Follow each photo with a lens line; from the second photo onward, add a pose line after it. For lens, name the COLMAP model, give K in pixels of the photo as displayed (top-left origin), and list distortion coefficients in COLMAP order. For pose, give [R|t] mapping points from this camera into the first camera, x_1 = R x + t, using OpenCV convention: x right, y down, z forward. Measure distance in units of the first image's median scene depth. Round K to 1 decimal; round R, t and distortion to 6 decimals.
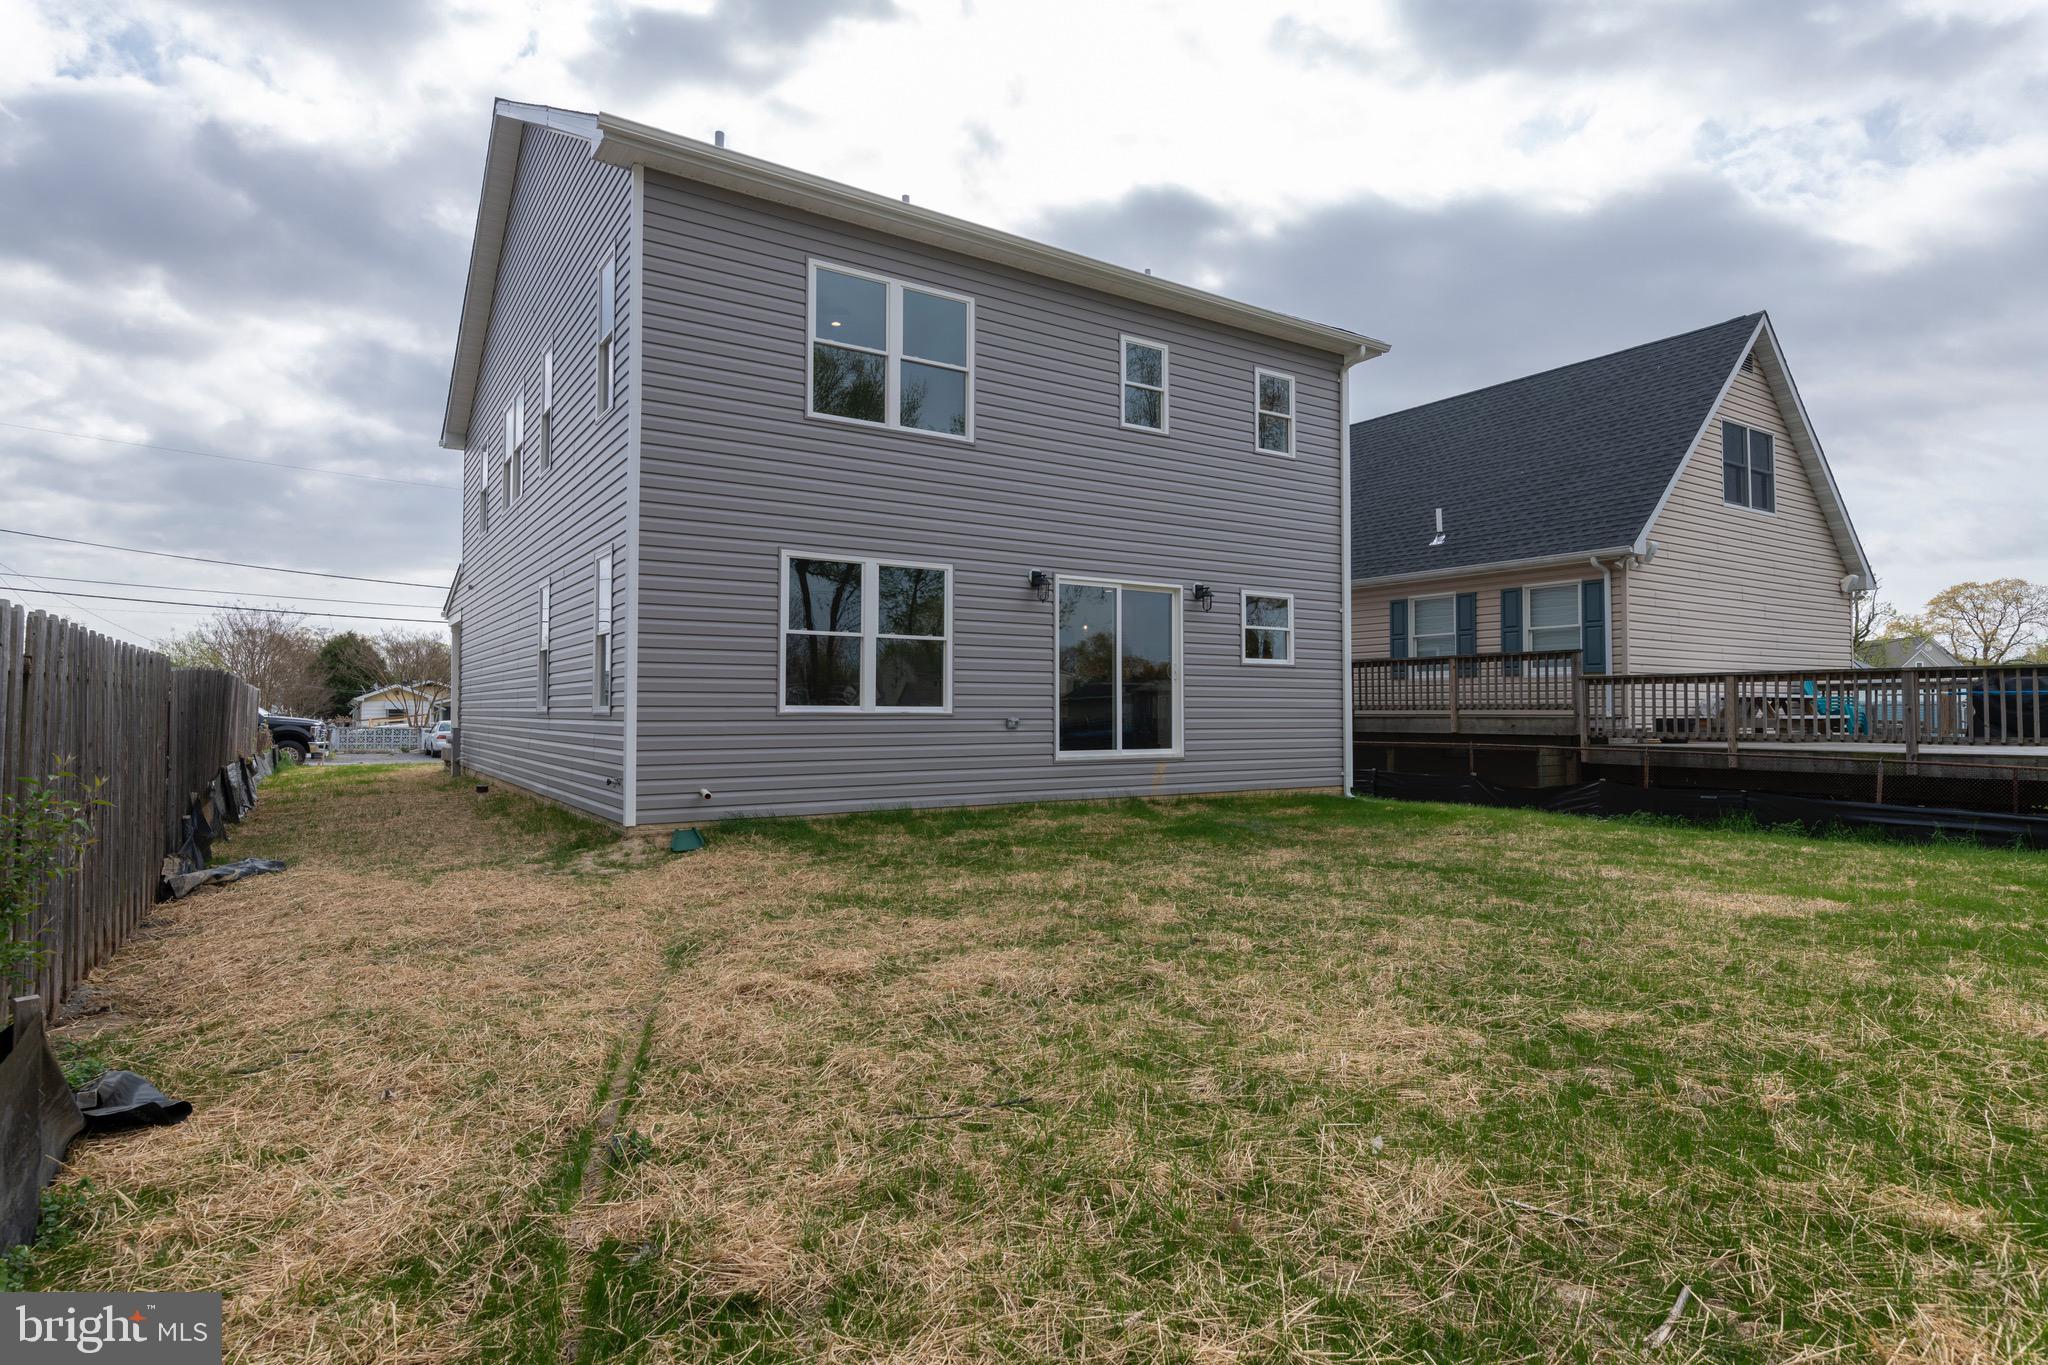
lens RADIAL K [[1055.9, 0, 1024.0], [0, 1055.9, 682.5], [0, 0, 1]] dist [-0.001742, -0.000194]
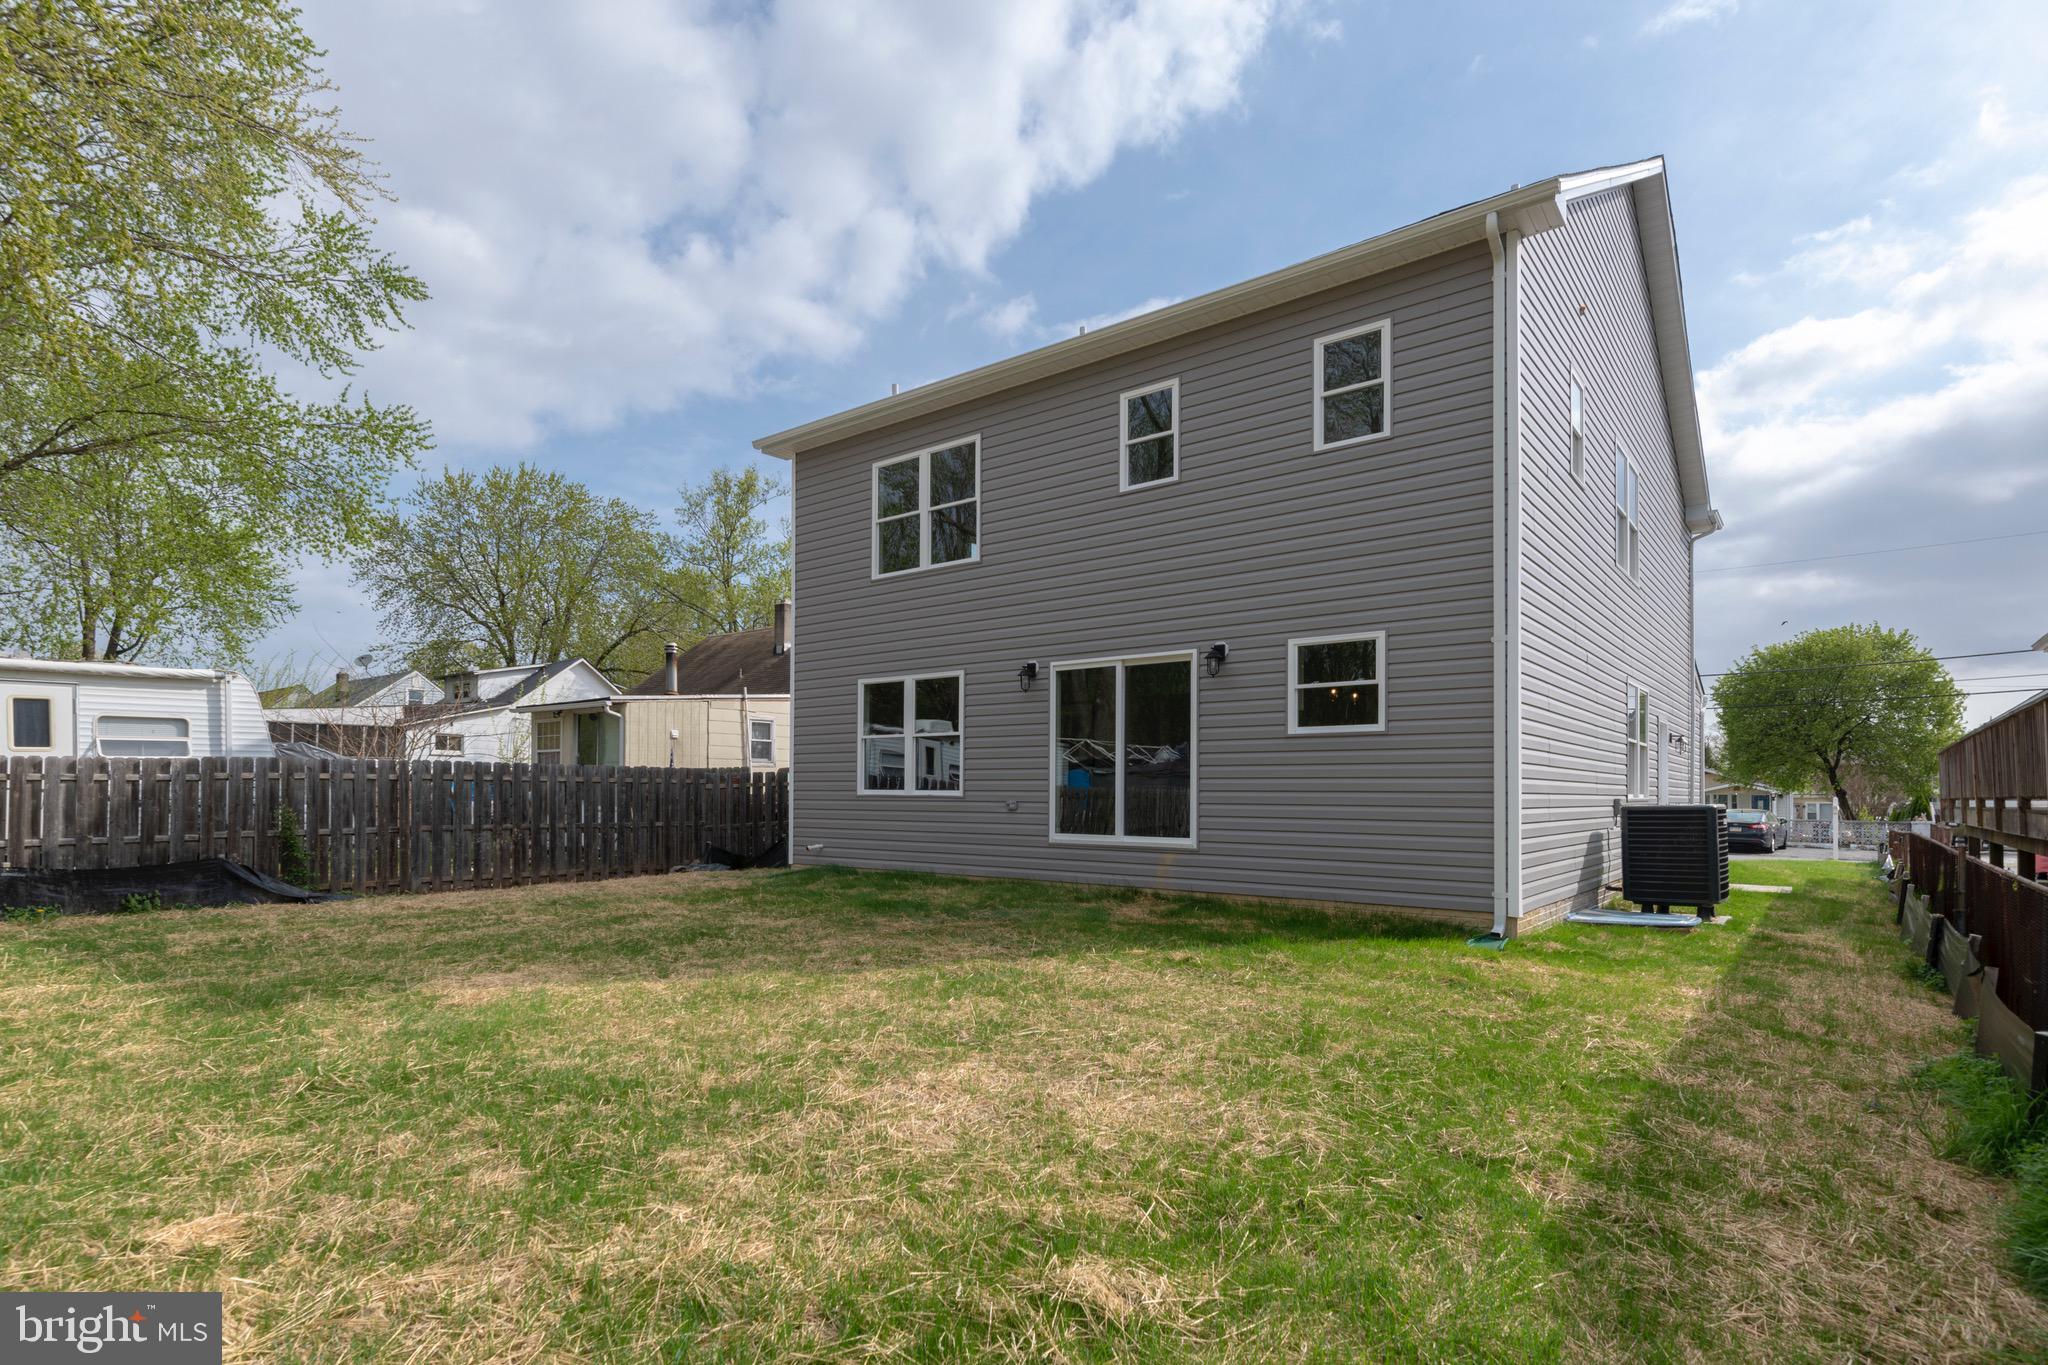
lens RADIAL K [[1046.1, 0, 1019.0], [0, 1046.1, 784.0], [0, 0, 1]] dist [0.001476, -0.000015]
pose [[0.301988, -0.004076, -0.953303, 0.955149], [0.019015, 0.999818, 0.001748, 0.014131], [0.953122, -0.018655, 0.302010, 0.625889]]
